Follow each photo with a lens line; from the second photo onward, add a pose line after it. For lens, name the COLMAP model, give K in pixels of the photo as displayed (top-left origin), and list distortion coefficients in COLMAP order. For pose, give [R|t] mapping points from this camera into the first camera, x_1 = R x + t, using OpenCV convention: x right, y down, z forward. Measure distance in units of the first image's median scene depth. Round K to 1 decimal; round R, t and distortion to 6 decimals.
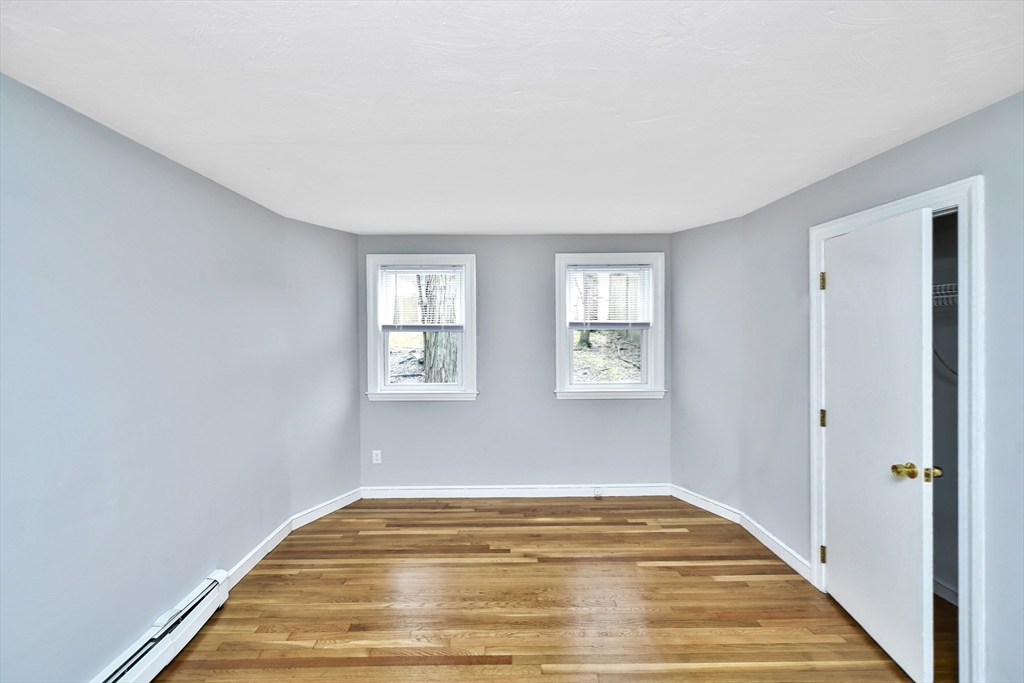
lens RADIAL K [[459.4, 0, 509.2], [0, 459.4, 331.6], [0, 0, 1]] dist [-0.009105, 0.001323]
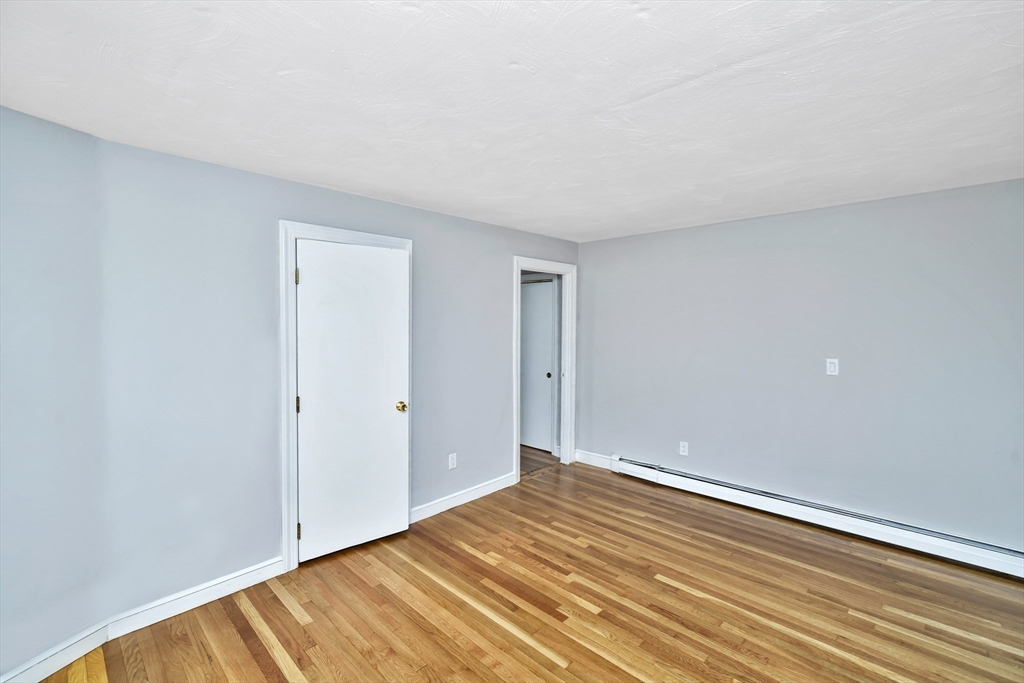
lens RADIAL K [[459.4, 0, 509.2], [0, 459.4, 331.6], [0, 0, 1]] dist [-0.009105, 0.001323]
pose [[-0.735021, -0.004746, 0.678027, -0.394620], [0.008434, 0.999834, 0.016141, 0.009732], [-0.677991, 0.017582, -0.734860, 1.439720]]
